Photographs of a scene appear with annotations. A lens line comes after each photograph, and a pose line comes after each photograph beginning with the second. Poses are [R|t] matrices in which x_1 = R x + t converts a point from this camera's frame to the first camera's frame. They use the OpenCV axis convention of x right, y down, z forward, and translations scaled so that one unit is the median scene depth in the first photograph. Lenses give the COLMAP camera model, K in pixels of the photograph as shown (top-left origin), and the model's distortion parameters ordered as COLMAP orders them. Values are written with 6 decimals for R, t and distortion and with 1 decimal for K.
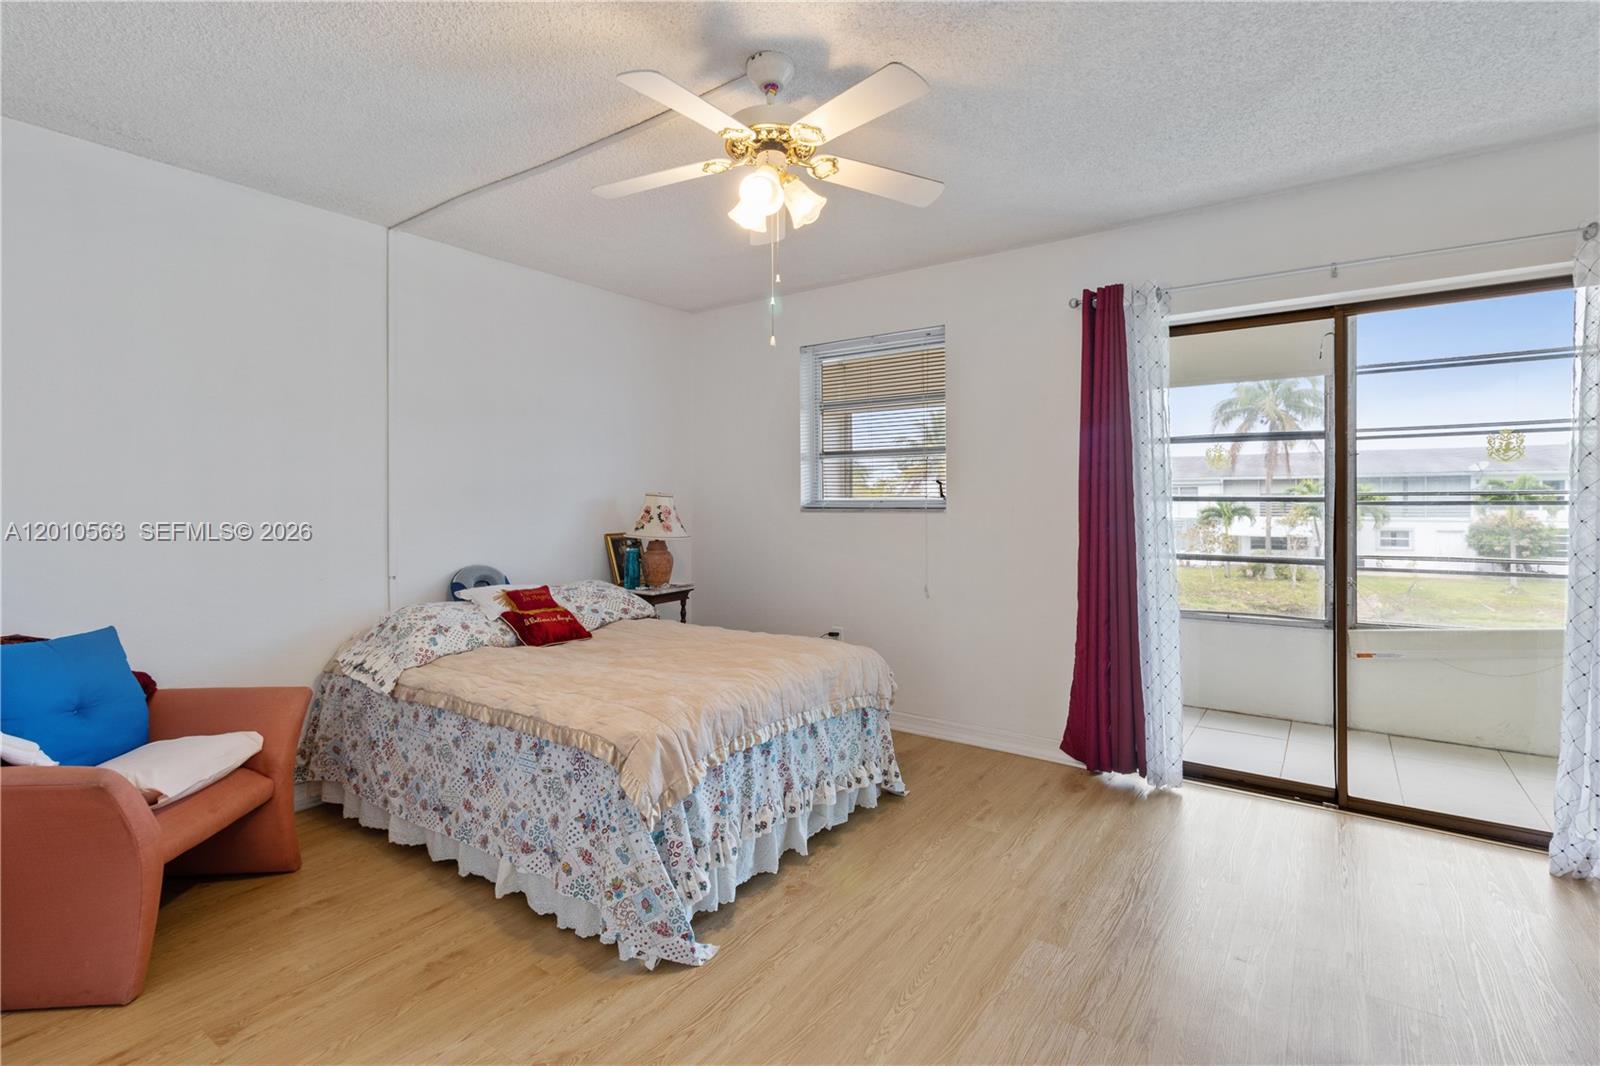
lens RADIAL K [[748.9, 0, 803.0], [0, 748.9, 502.9], [0, 0, 1]] dist [0.000119, 0.000289]
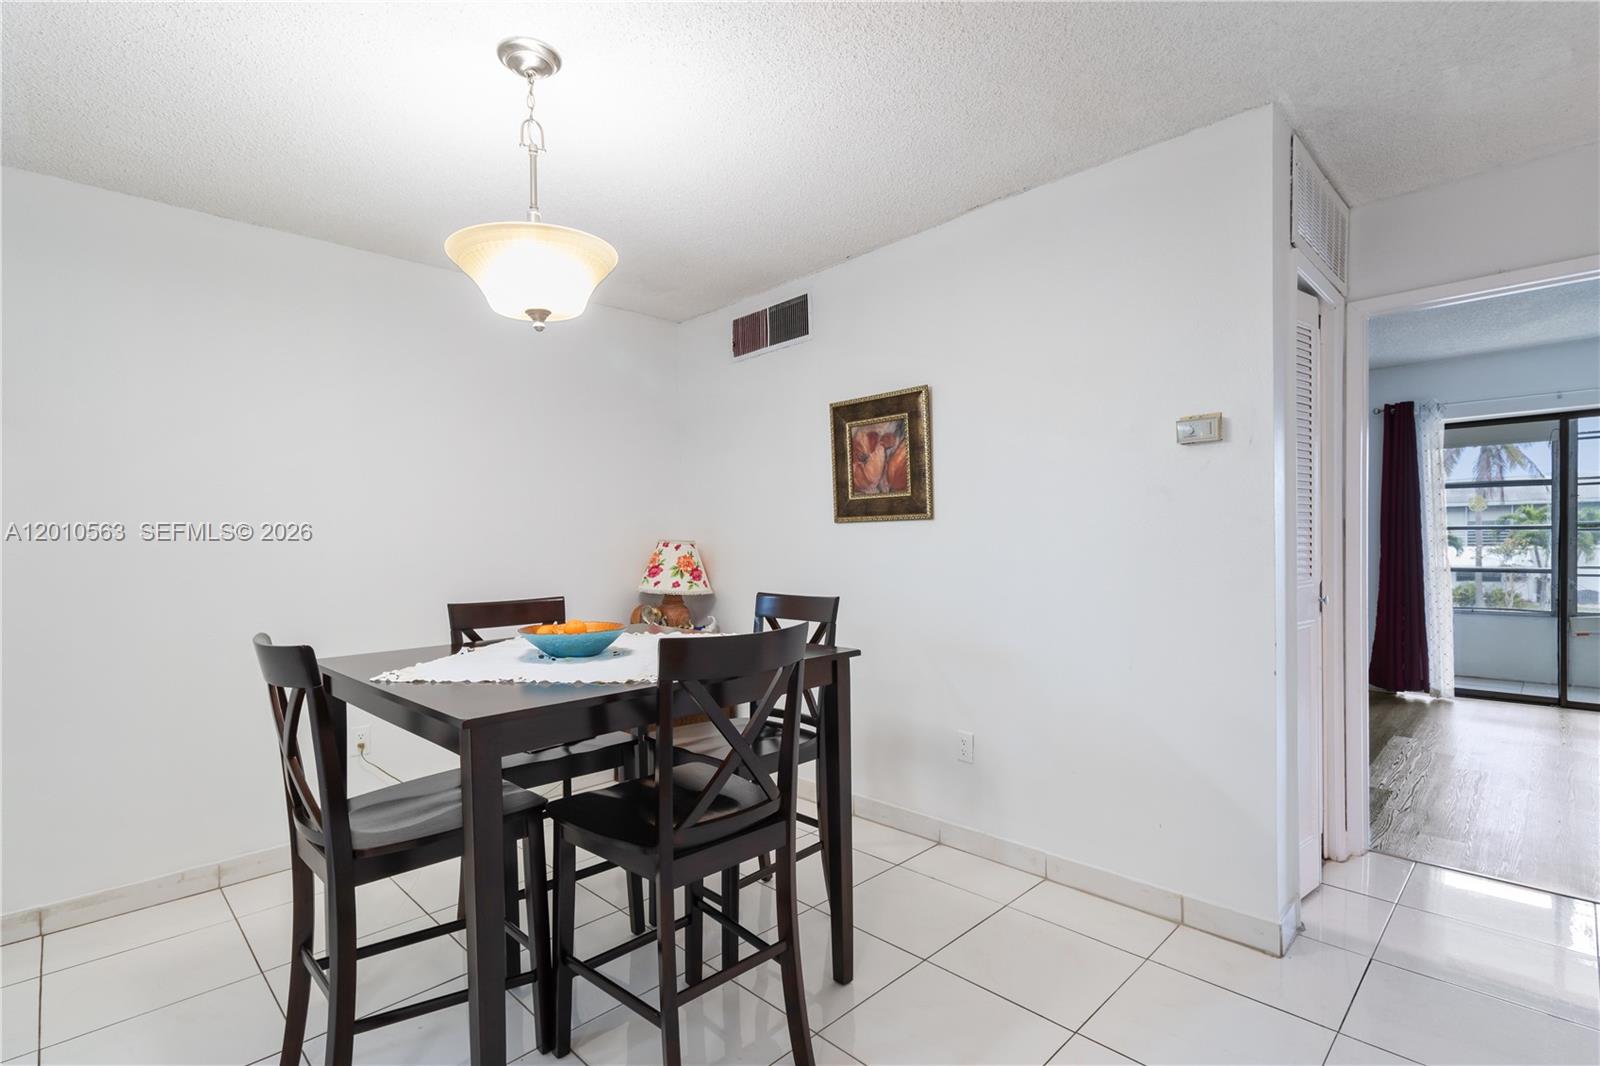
lens RADIAL K [[748.2, 0, 817.5], [0, 748.2, 550.0], [0, 0, 1]] dist [0.008886, 0.000352]
pose [[0.987096, -0.008203, -0.159920, -0.472193], [0.010792, 0.999824, 0.015324, 0.001165], [0.159766, -0.016852, 0.987011, -0.668955]]
